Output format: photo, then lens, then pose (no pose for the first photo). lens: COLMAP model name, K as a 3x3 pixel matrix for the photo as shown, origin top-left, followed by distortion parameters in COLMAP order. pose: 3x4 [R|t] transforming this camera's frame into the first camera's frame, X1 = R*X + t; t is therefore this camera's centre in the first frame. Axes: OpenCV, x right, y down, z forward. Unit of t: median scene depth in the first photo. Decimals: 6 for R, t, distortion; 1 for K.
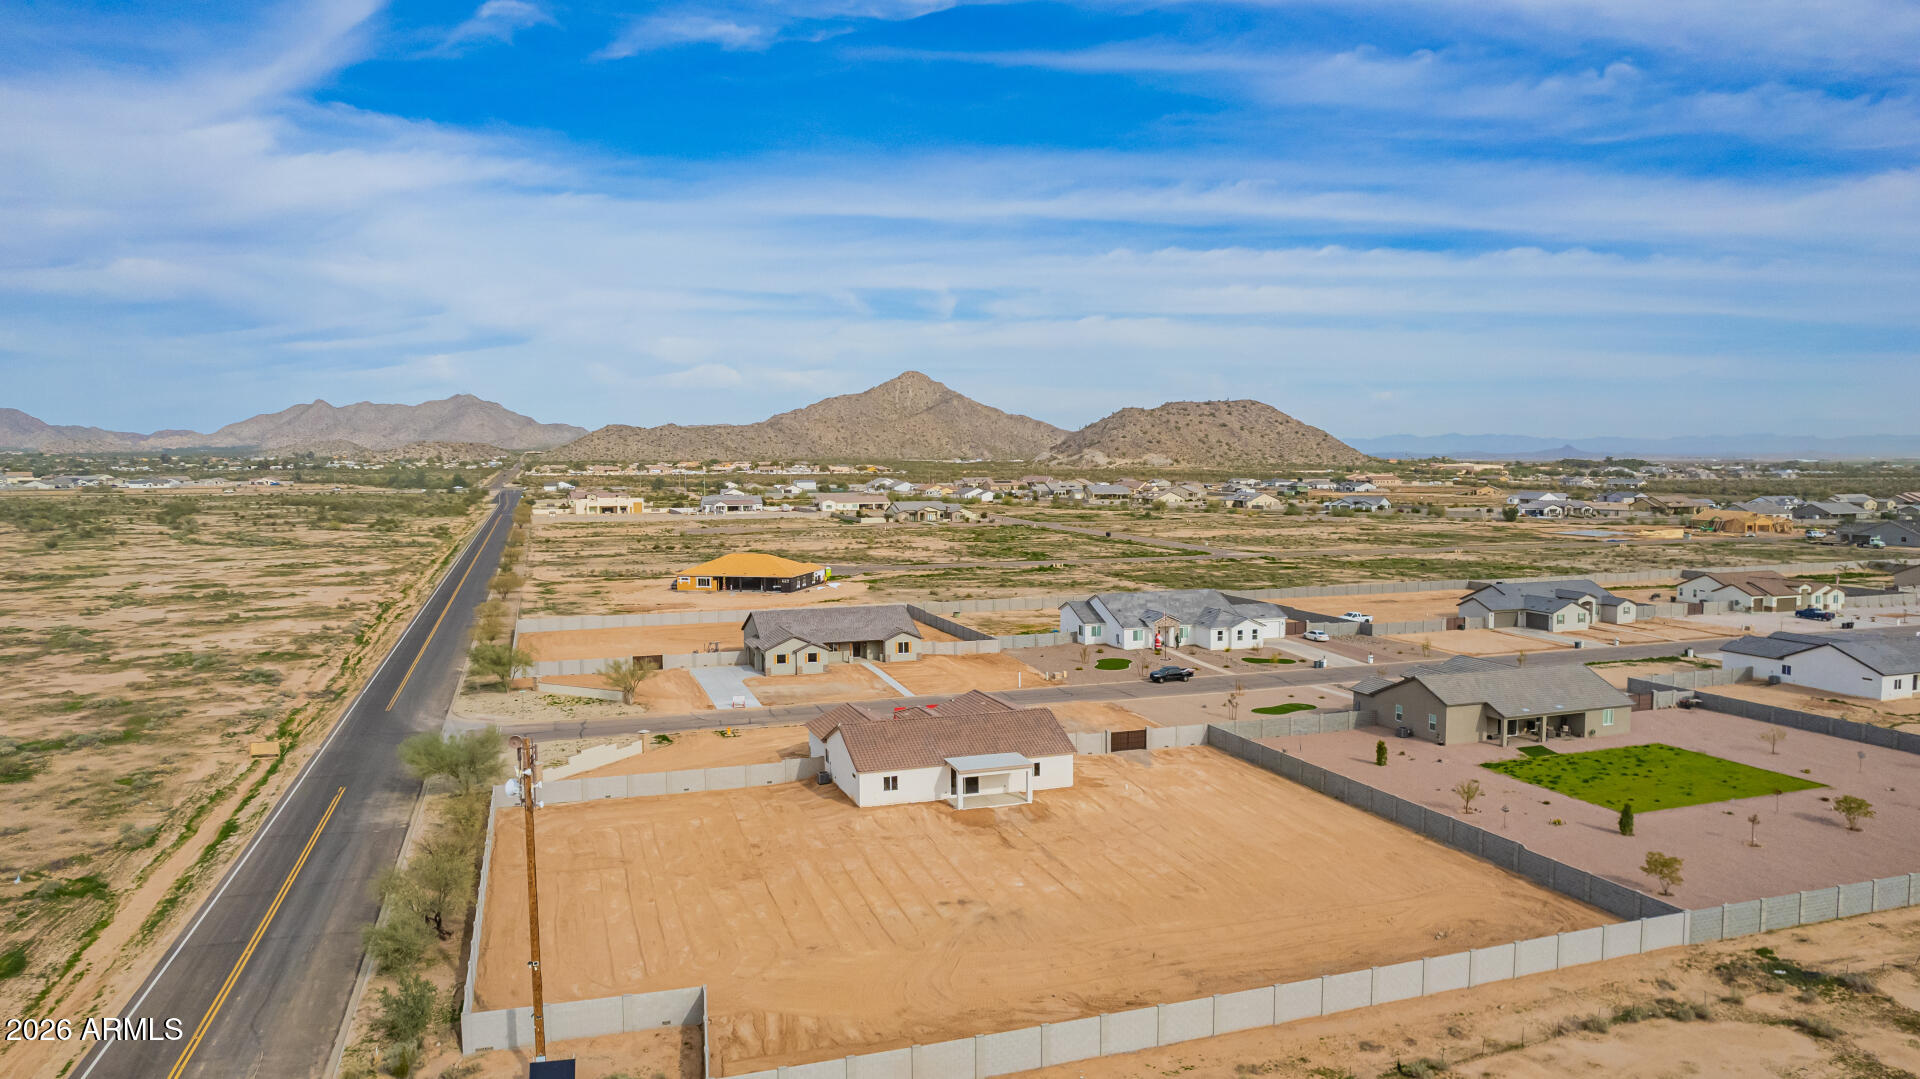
lens RADIAL K [[1271.0, 0, 961.0], [0, 1271.0, 530.6], [0, 0, 1]] dist [-0.074195, 0.062258]
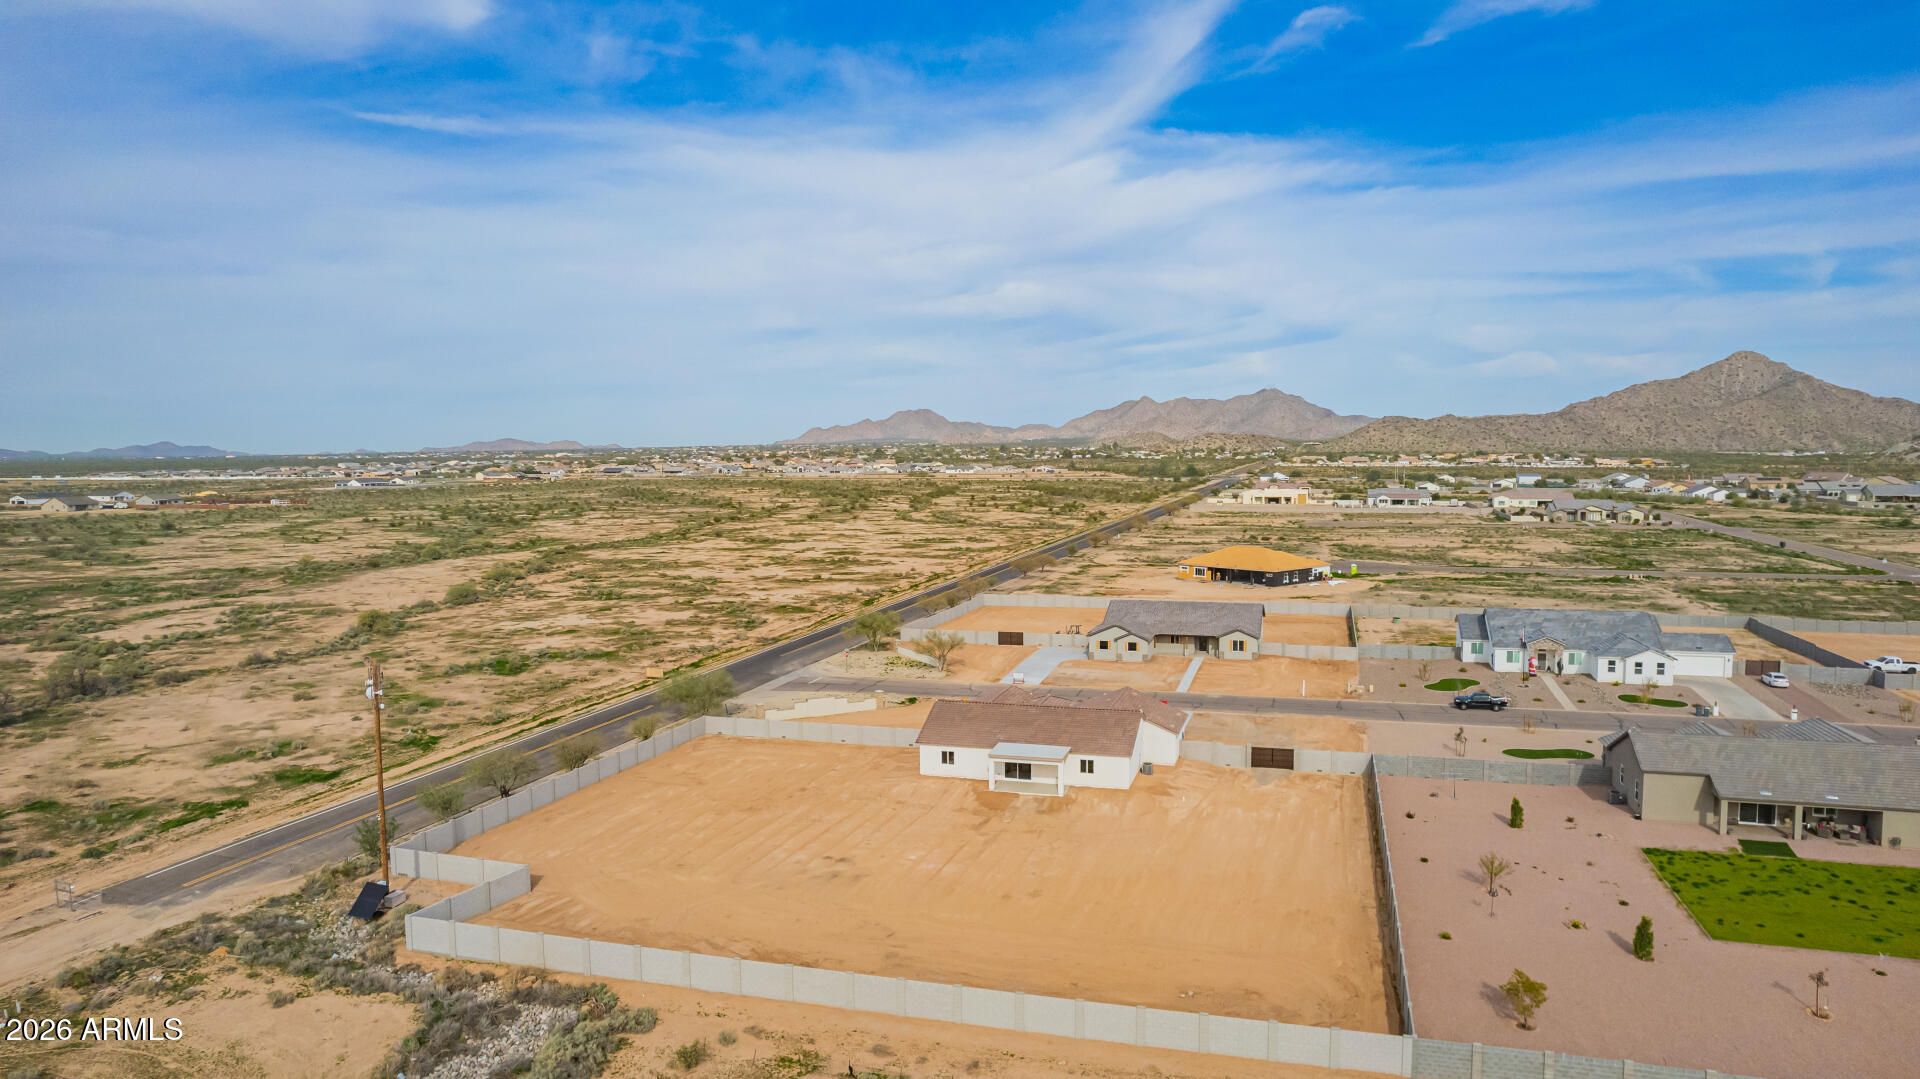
lens RADIAL K [[1232.7, 0, 962.4], [0, 1232.7, 548.0], [0, 0, 1]] dist [-0.073562, 0.063519]
pose [[0.812152, 0.045701, -0.581653, 0.460606], [-0.031906, 0.998915, 0.033936, -0.014785], [0.582572, -0.009003, 0.812729, 0.117249]]
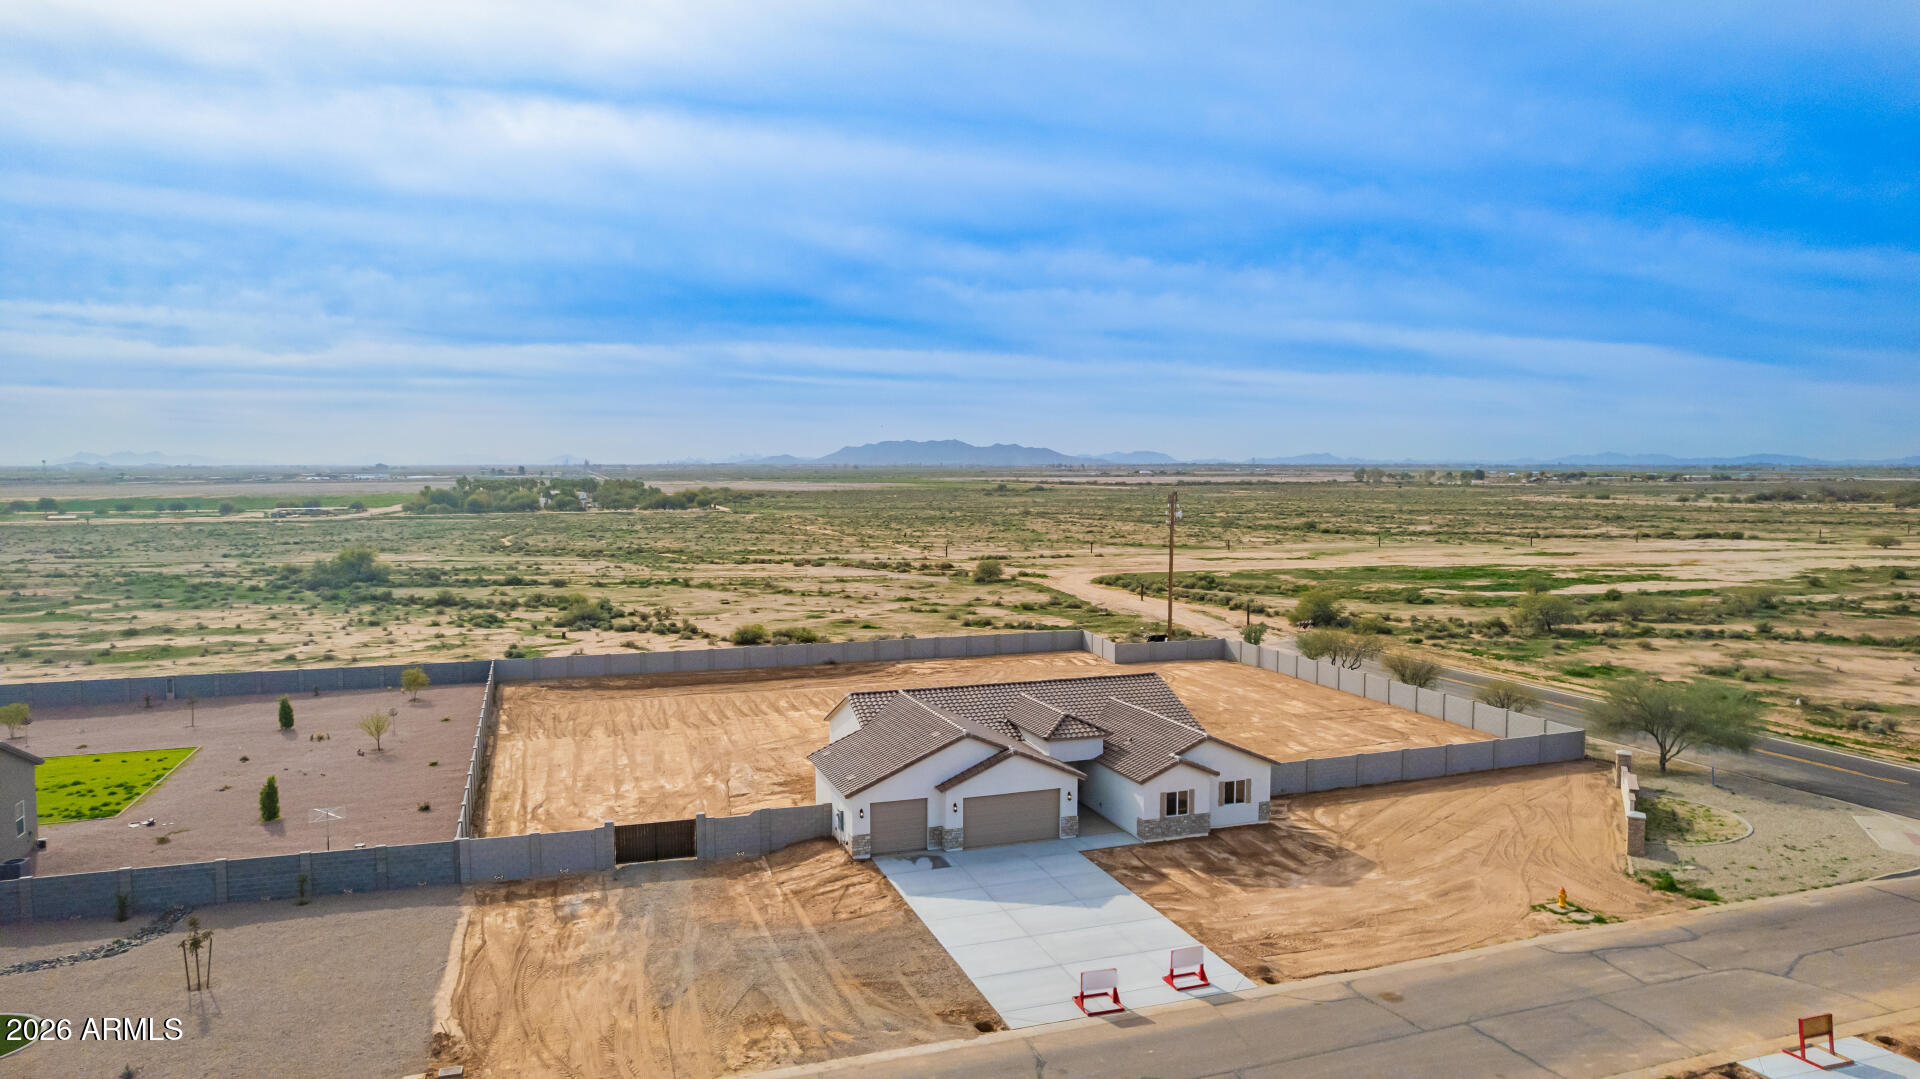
lens RADIAL K [[1232.7, 0, 962.4], [0, 1232.7, 548.0], [0, 0, 1]] dist [-0.073562, 0.063519]
pose [[-0.999973, 0.006895, -0.002655, 0.013344], [0.006489, 0.991382, 0.130838, -0.008470], [0.003534, 0.130818, -0.991400, 1.427348]]
